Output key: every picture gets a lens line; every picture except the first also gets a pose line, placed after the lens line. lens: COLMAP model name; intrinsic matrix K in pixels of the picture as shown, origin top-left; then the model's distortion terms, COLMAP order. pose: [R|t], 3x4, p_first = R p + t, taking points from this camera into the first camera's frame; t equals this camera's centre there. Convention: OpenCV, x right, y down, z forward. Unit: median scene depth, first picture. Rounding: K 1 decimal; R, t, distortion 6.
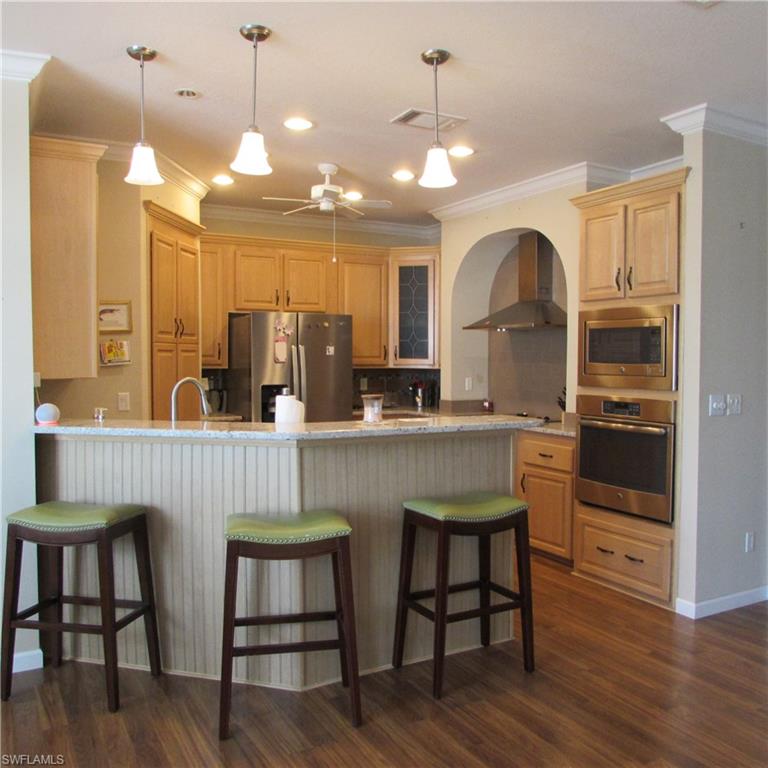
lens RADIAL K [[724.7, 0, 385.5], [0, 724.7, 377.2], [0, 0, 1]] dist [-0.027772, 0.000000]
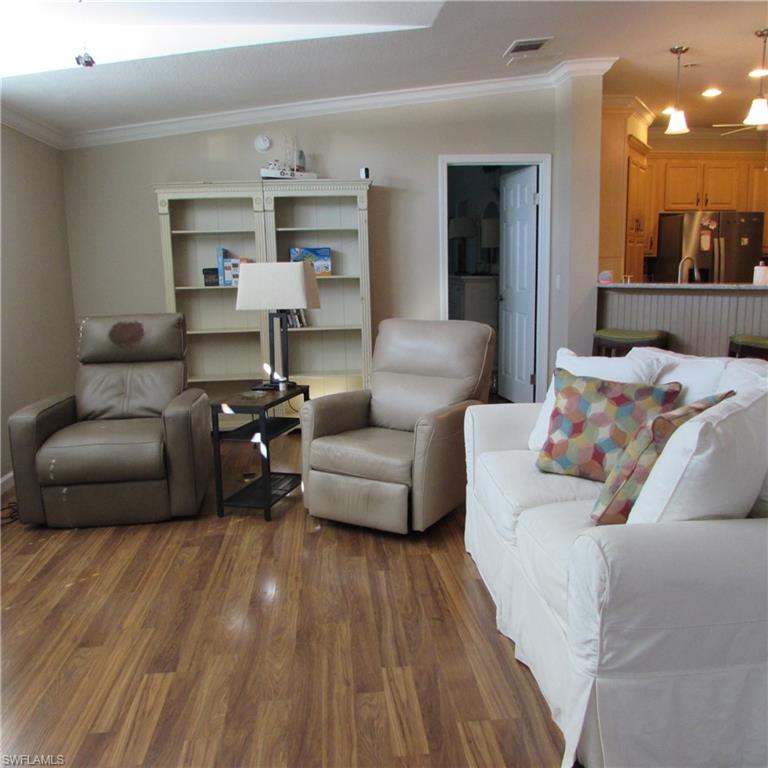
lens RADIAL K [[724.7, 0, 388.3], [0, 724.7, 370.1], [0, 0, 1]] dist [-0.027772, 0.000000]
pose [[0.911377, 0.054747, -0.407915, -0.119549], [-0.003796, 0.992189, 0.124682, 0.030595], [0.411555, -0.112084, 0.904467, -0.397470]]
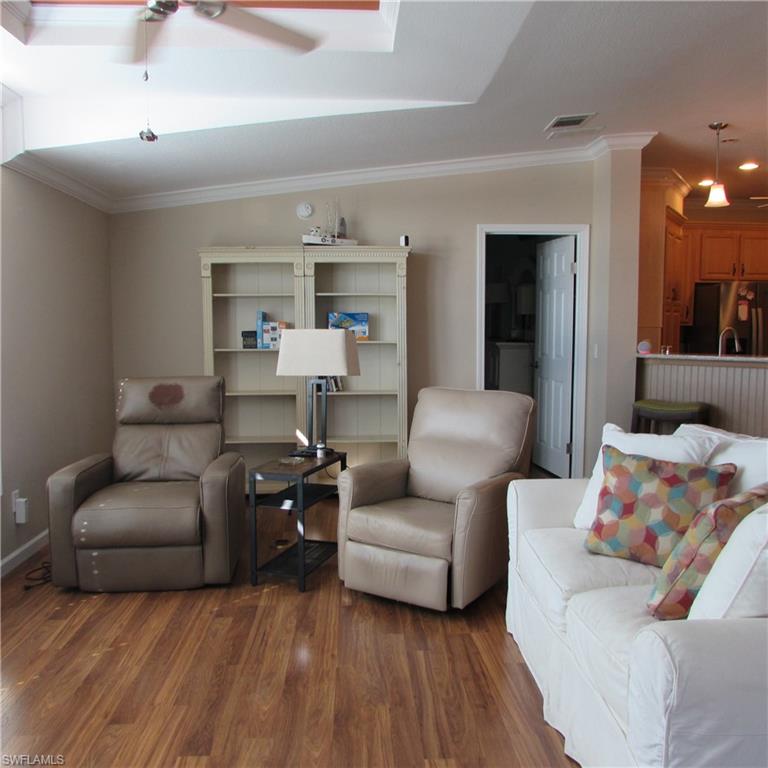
lens RADIAL K [[724.7, 0, 389.8], [0, 724.7, 369.0], [0, 0, 1]] dist [-0.027772, 0.000000]
pose [[0.896098, 0.039768, -0.442071, -0.132843], [-0.023260, 0.998817, 0.042704, 0.022849], [0.443247, -0.027984, 0.895963, -0.398288]]
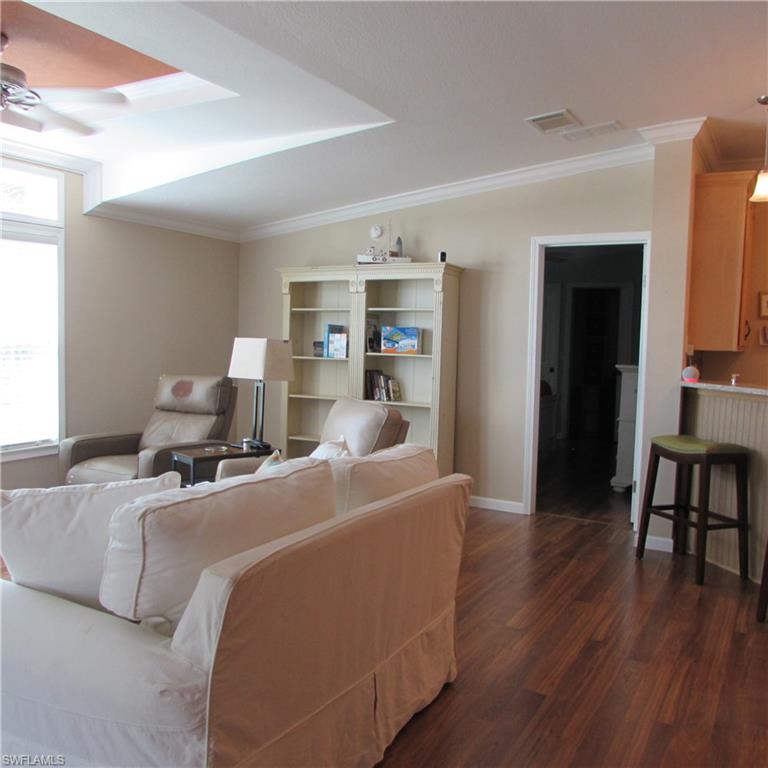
lens RADIAL K [[724.7, 0, 388.3], [0, 724.7, 380.0], [0, 0, 1]] dist [-0.027772, 0.000000]
pose [[0.519270, 0.079488, -0.850906, 0.218713], [-0.057566, 0.996657, 0.057973, 0.007996], [0.852669, 0.018879, 0.522110, -0.122497]]
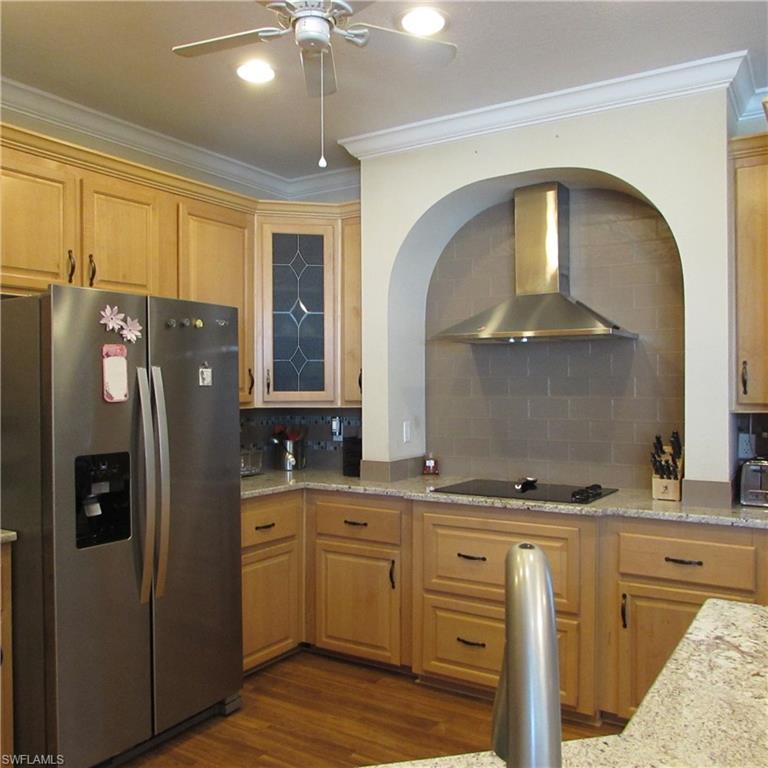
lens RADIAL K [[724.7, 0, 390.8], [0, 724.7, 386.3], [0, 0, 1]] dist [-0.027772, 0.000000]
pose [[0.876953, -0.008720, 0.480496, -0.203466], [0.023160, 0.999440, -0.024131, -0.015670], [-0.480017, 0.032290, 0.876665, 0.511261]]
